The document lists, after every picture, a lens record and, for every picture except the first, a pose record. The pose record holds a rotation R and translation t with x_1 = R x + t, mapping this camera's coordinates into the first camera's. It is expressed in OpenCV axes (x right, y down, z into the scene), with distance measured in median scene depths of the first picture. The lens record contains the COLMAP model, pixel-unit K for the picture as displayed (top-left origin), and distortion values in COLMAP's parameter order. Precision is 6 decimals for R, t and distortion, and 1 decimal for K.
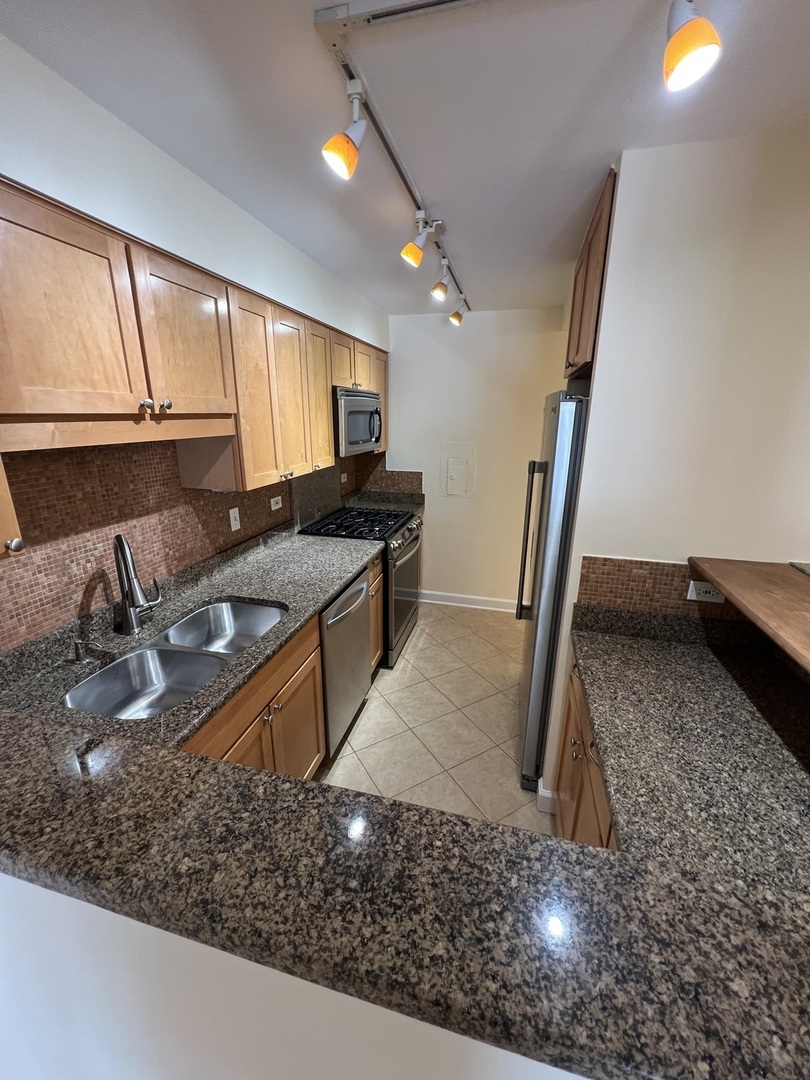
lens RADIAL K [[431.8, 0, 404.8], [0, 431.8, 541.4], [0, 0, 1]] dist [-0.001230, -0.000844]
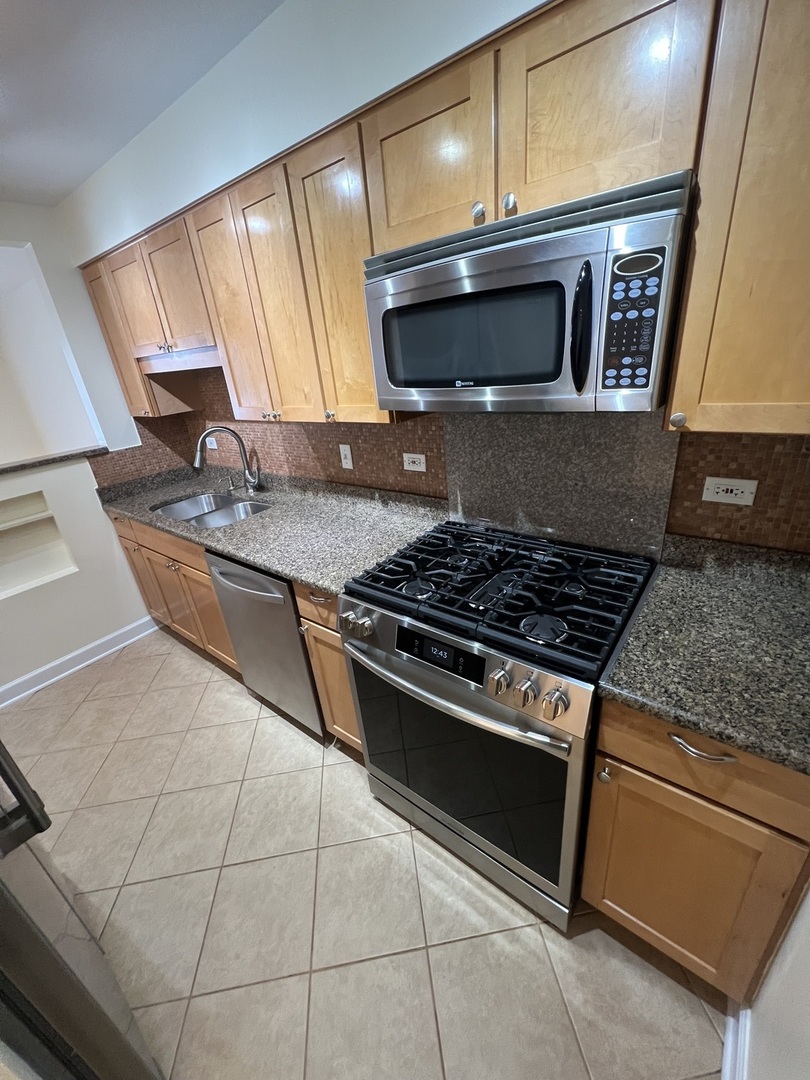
lens RADIAL K [[431.8, 0, 406.5], [0, 431.8, 537.5], [0, 0, 1]] dist [-0.001230, -0.000844]
pose [[-0.397372, 0.398974, -0.826387, 0.364642], [-0.172387, 0.852051, 0.494258, -0.363103], [0.901320, 0.338863, -0.269804, 1.354886]]
